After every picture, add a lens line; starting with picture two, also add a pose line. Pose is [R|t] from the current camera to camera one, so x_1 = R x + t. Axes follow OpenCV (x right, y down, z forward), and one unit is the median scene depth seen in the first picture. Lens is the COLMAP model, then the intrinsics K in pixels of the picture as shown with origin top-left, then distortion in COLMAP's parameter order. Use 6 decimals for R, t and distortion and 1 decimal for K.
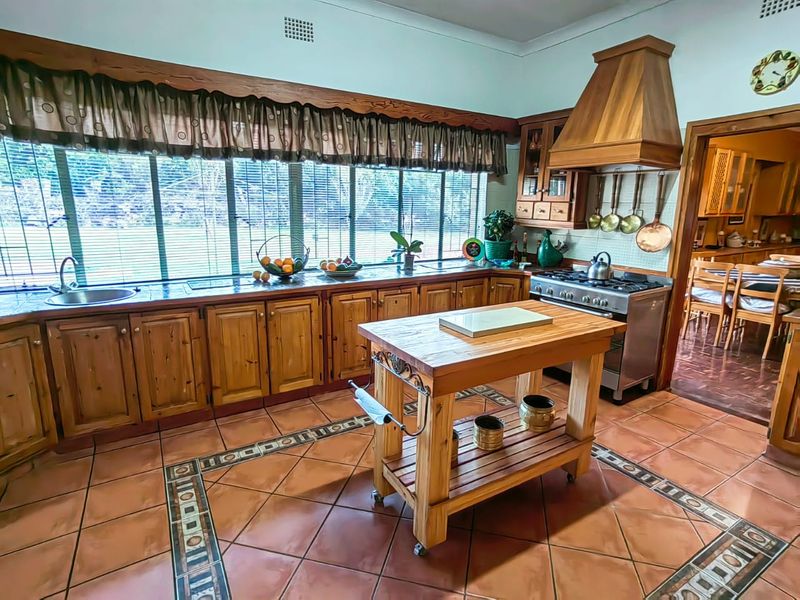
lens RADIAL K [[422.5, 0, 405.2], [0, 422.5, 292.2], [0, 0, 1]] dist [-0.008674, 0.015468]
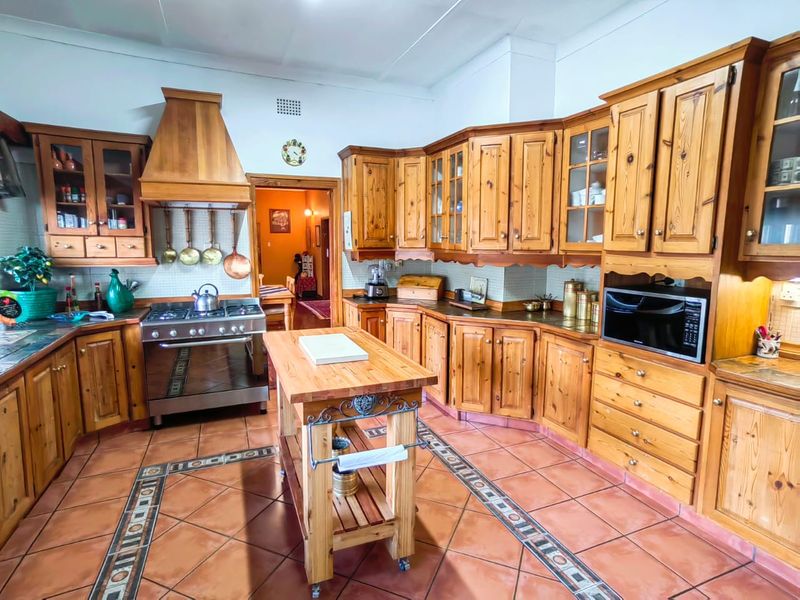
lens RADIAL K [[422.5, 0, 403.4], [0, 422.5, 295.8], [0, 0, 1]] dist [-0.008674, 0.015468]
pose [[0.148544, -0.142675, 0.978559, -0.437685], [0.202029, 0.973046, 0.111203, -0.077855], [-0.968049, 0.181179, 0.173364, 0.325196]]
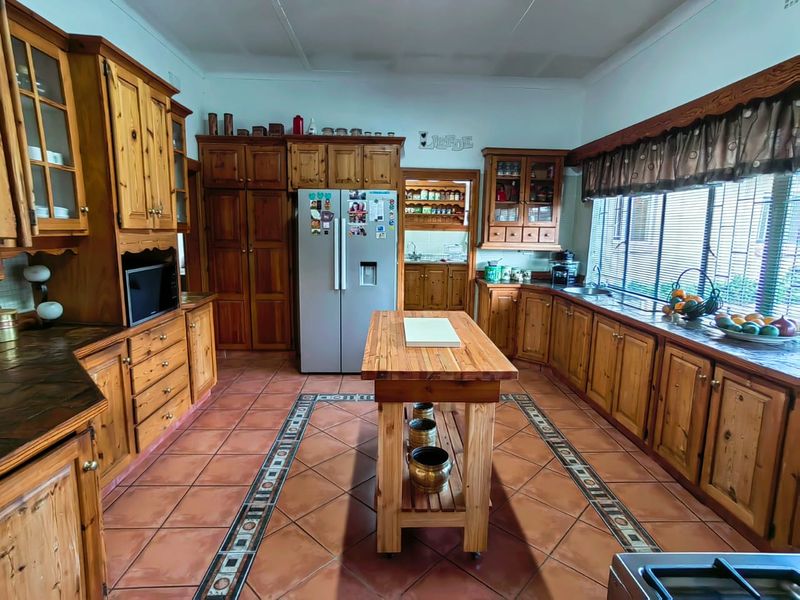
lens RADIAL K [[422.5, 0, 406.0], [0, 422.5, 298.3], [0, 0, 1]] dist [-0.008674, 0.015468]
pose [[-0.486998, 0.119144, -0.865239, 0.625534], [-0.200440, 0.948966, 0.243491, -0.141875], [0.850092, 0.292008, -0.438263, 0.755174]]
